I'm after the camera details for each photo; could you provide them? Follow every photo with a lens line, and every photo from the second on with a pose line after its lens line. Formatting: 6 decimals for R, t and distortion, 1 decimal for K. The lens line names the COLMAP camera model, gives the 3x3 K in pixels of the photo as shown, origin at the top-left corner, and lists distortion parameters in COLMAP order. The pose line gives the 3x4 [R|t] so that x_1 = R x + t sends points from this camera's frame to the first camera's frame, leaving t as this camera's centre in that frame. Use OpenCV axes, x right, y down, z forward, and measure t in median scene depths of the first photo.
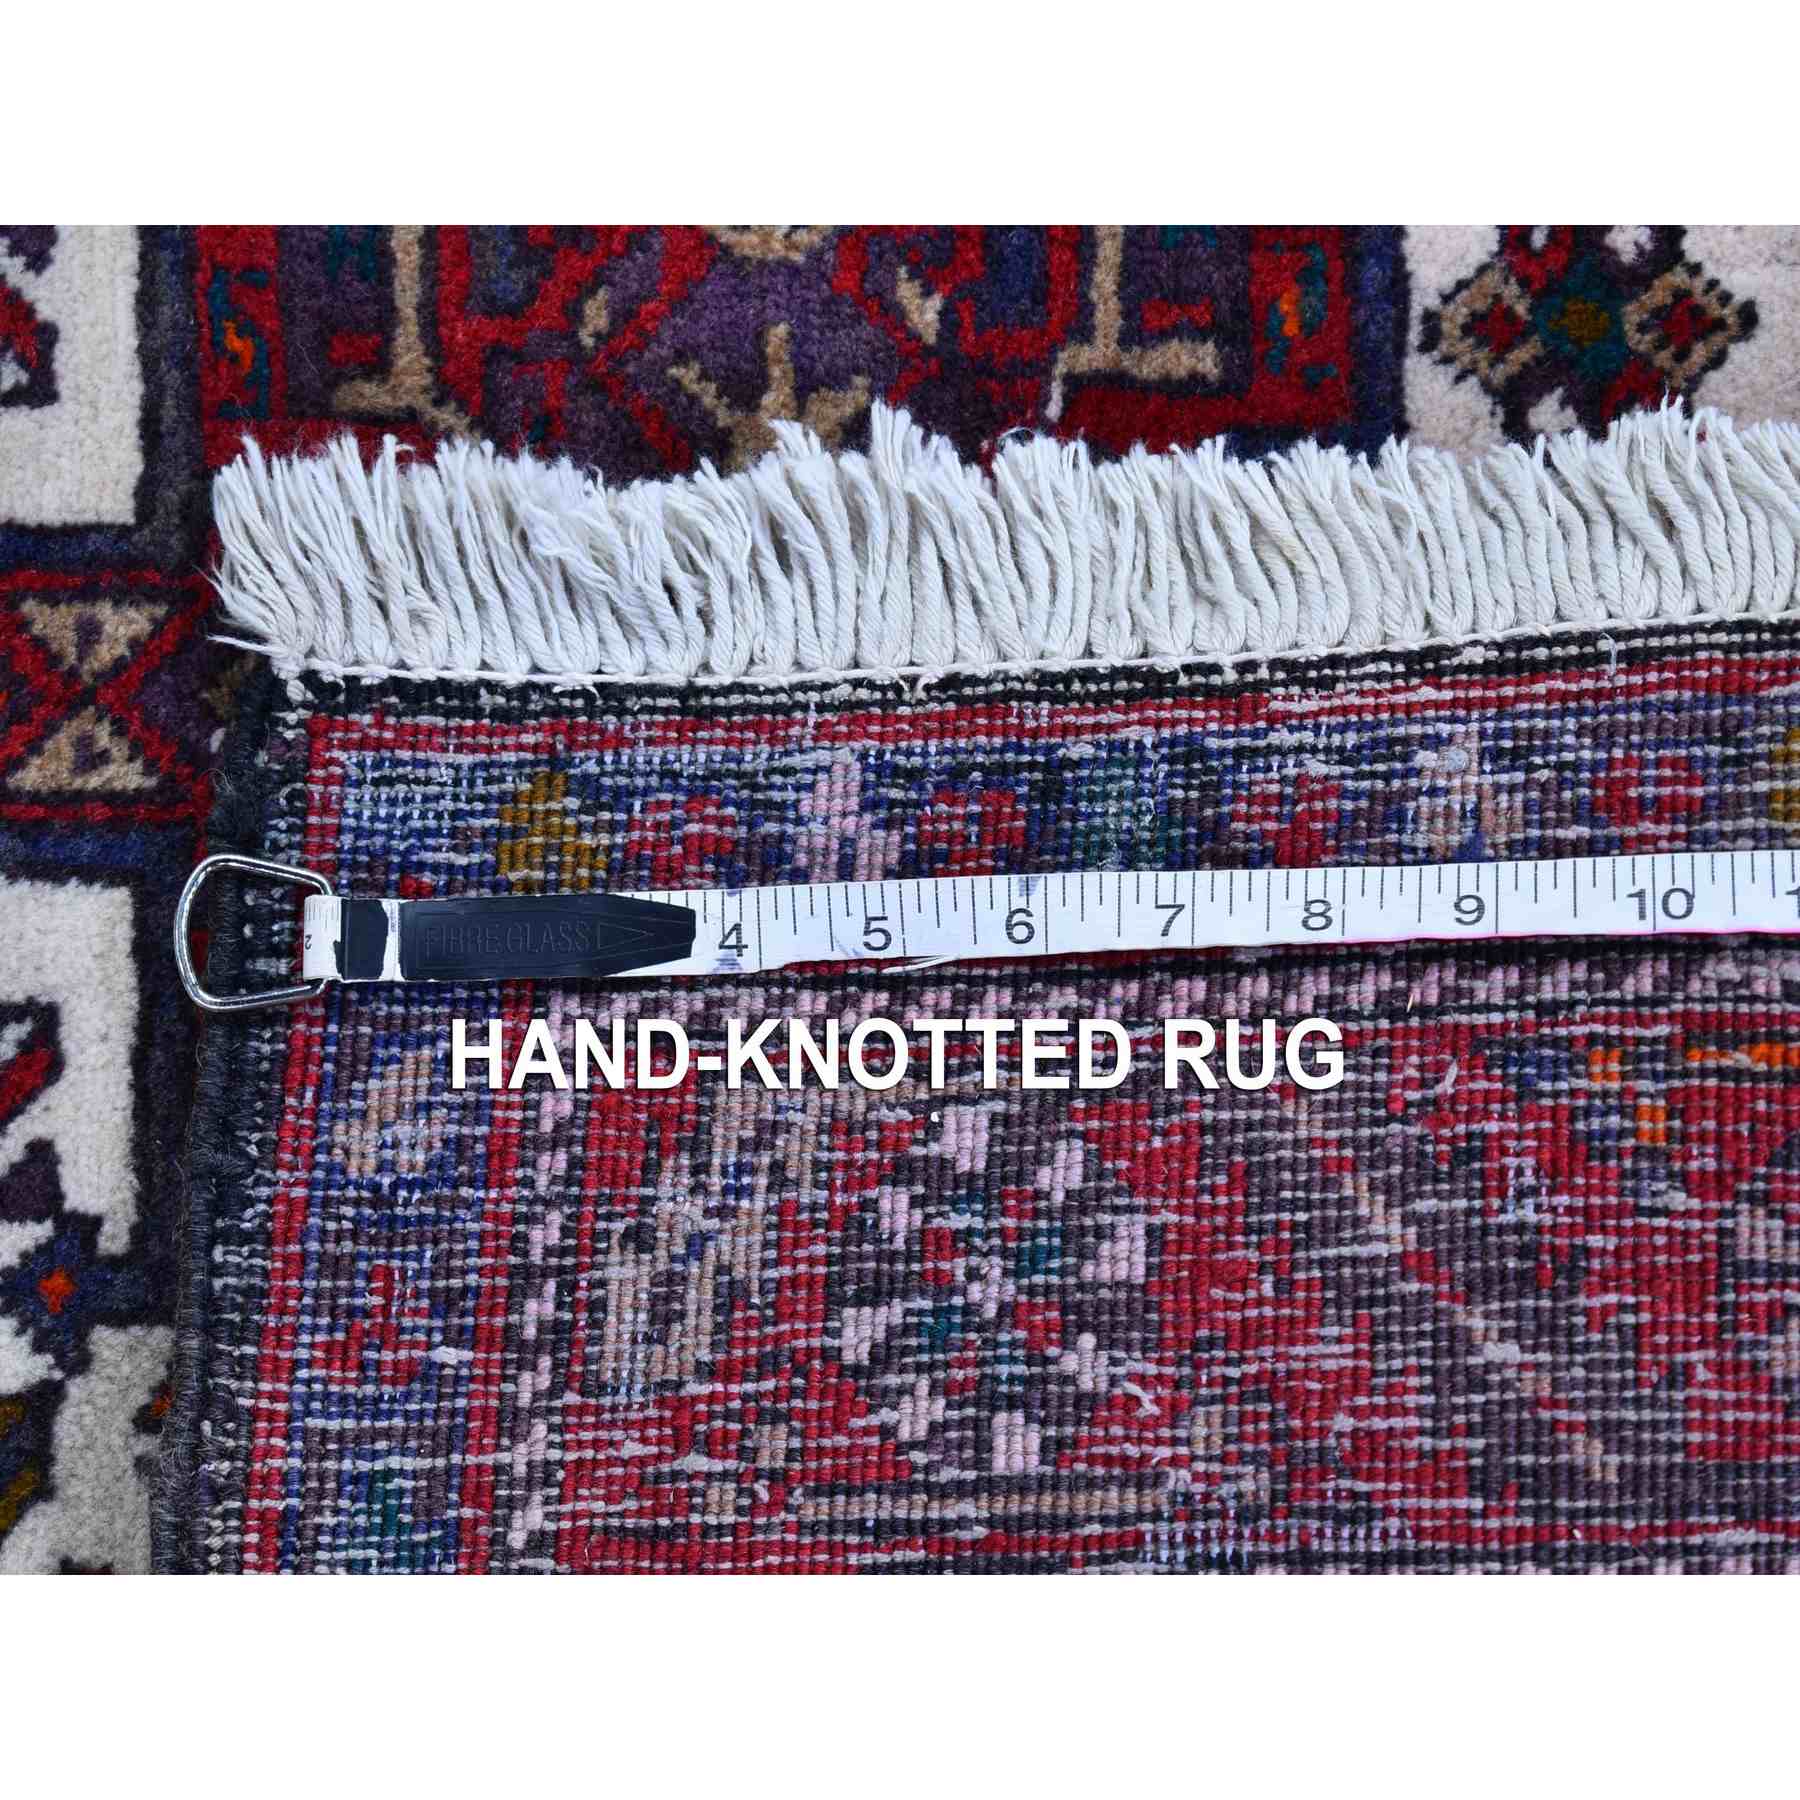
lens RADIAL K [[5186.5, 0, 900.3], [0, 5186.5, 896.4], [0, 0, 1]] dist [0.184993, 0.000000]
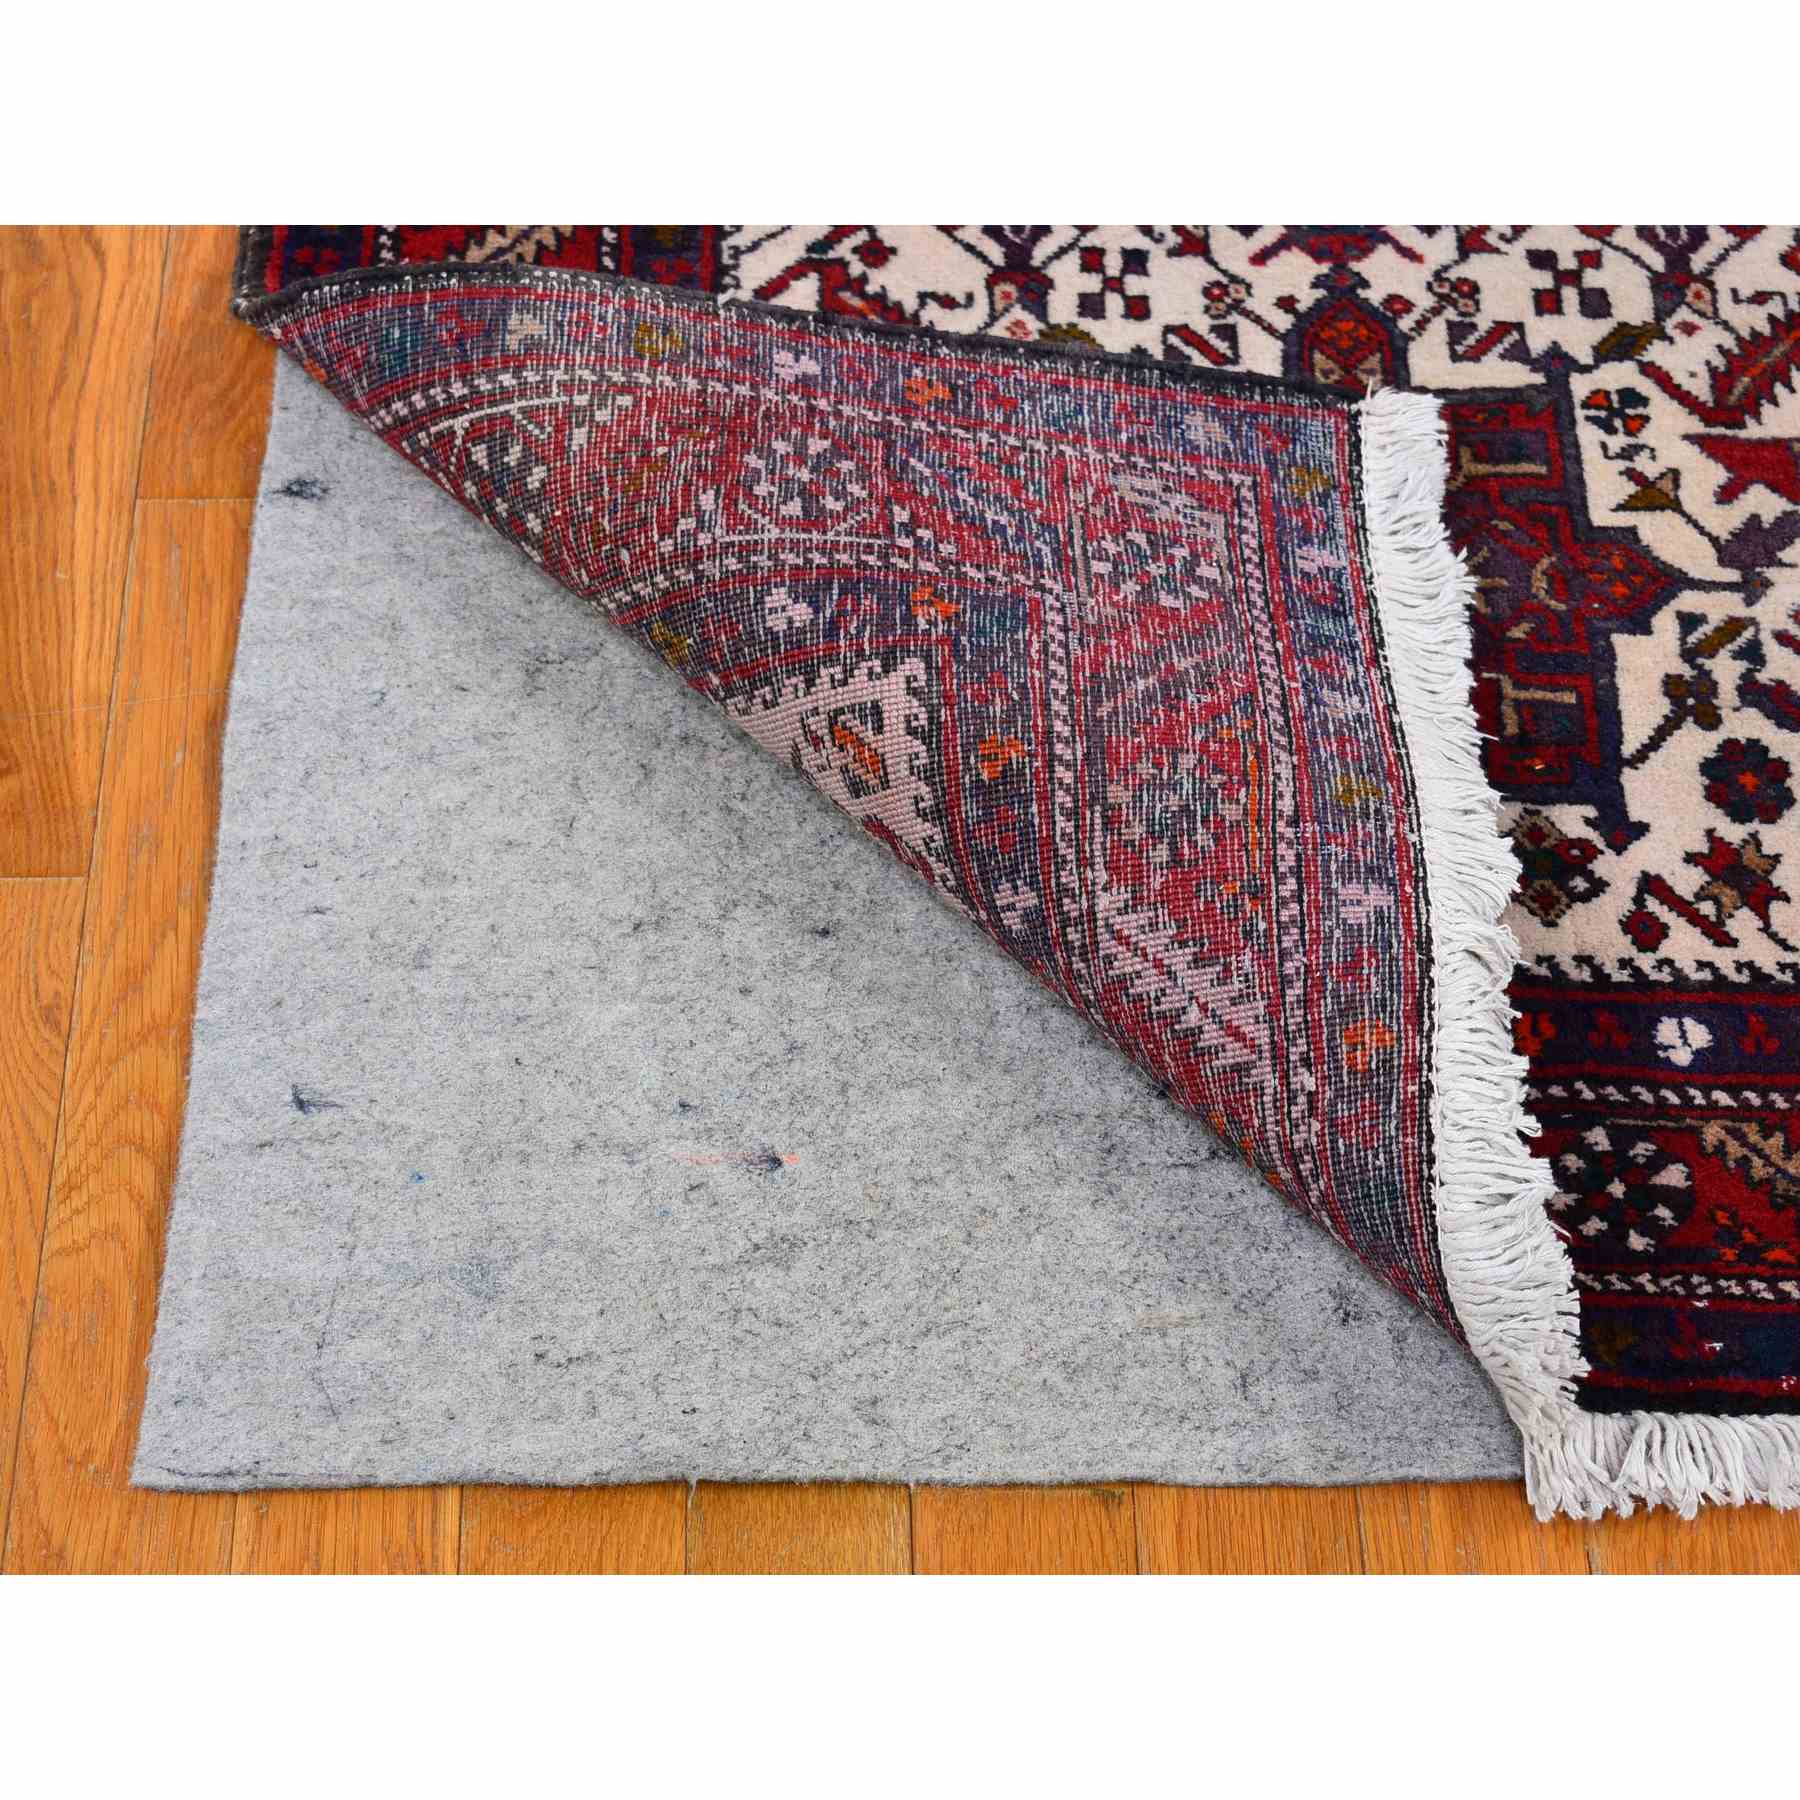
lens RADIAL K [[4882.7, 0, 898.4], [0, 4882.7, 899.9], [0, 0, 1]] dist [0.057751, 0.000000]
pose [[0.009043, 0.777611, -0.628681, 1.787095], [-0.996003, 0.062873, 0.063440, 0.056318], [0.088858, 0.625594, 0.775072, -0.934699]]
